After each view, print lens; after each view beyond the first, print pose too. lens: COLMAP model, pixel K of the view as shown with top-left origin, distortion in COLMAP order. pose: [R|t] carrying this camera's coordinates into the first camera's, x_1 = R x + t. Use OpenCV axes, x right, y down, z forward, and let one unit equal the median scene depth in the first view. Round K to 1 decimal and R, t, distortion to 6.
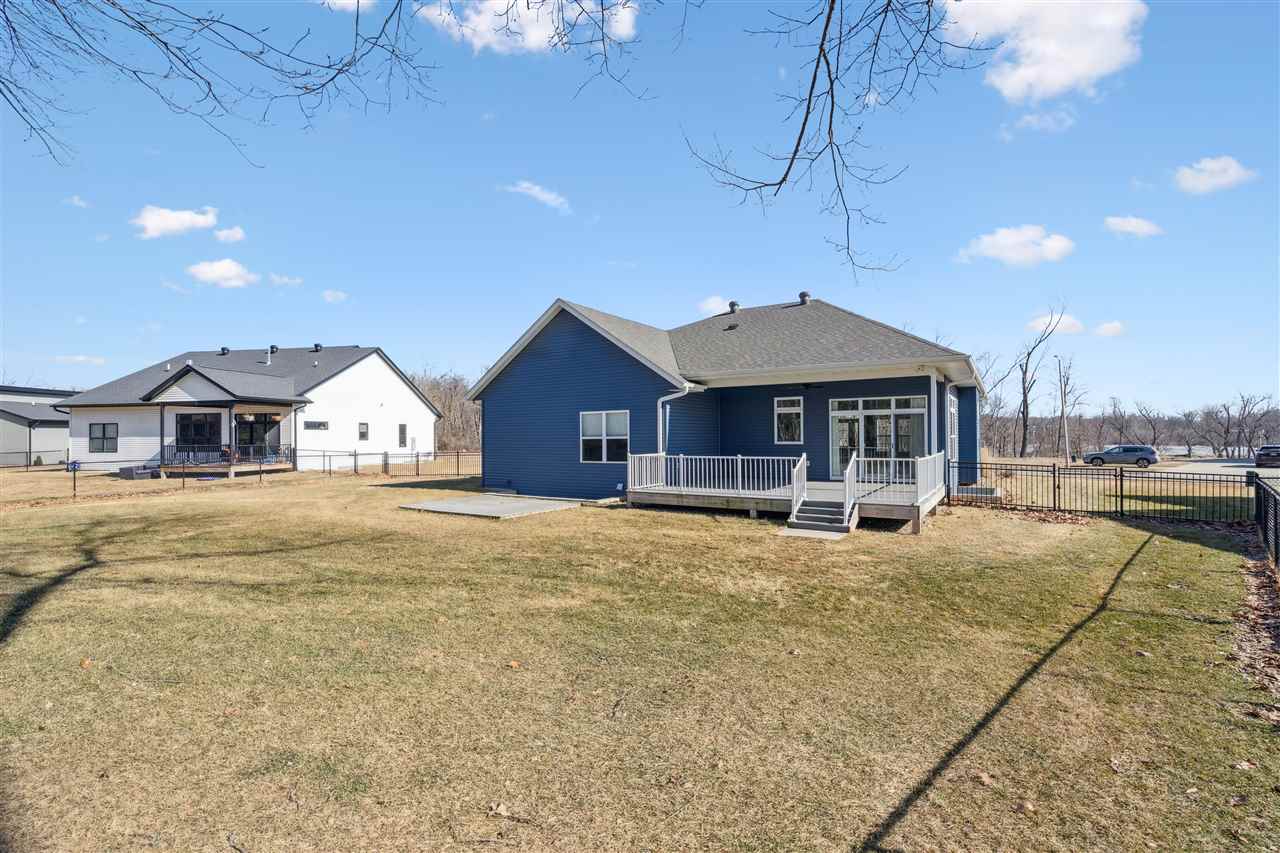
lens RADIAL K [[586.0, 0, 643.1], [0, 586.0, 426.0], [0, 0, 1]] dist [-0.004169, 0.000278]
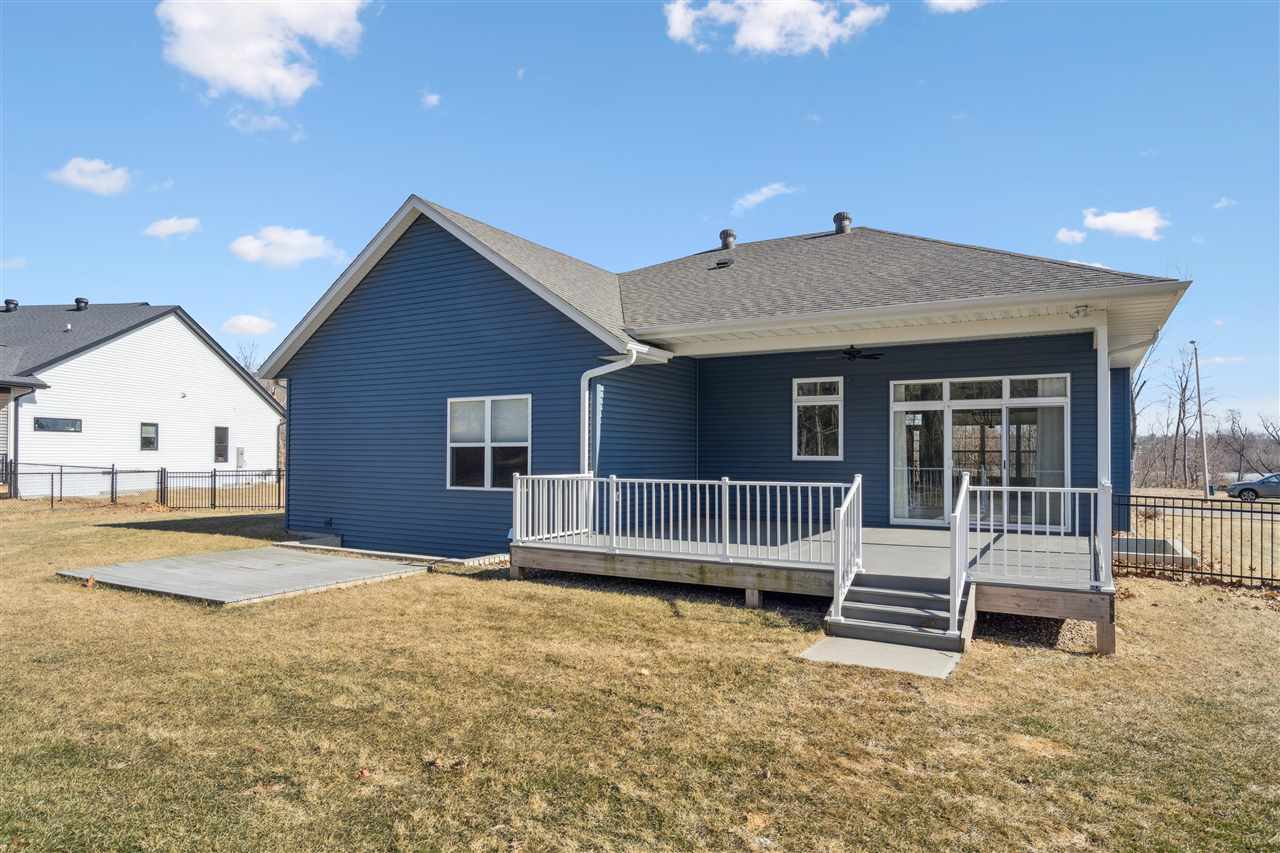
lens RADIAL K [[765.6, 0, 645.2], [0, 765.6, 427.6], [0, 0, 1]] dist [0.000282, -0.001658]
pose [[0.999168, 0.013009, 0.038661, 0.054942], [-0.012299, 0.999752, -0.018542, 0.015845], [-0.038892, 0.018051, 0.999080, 0.276924]]
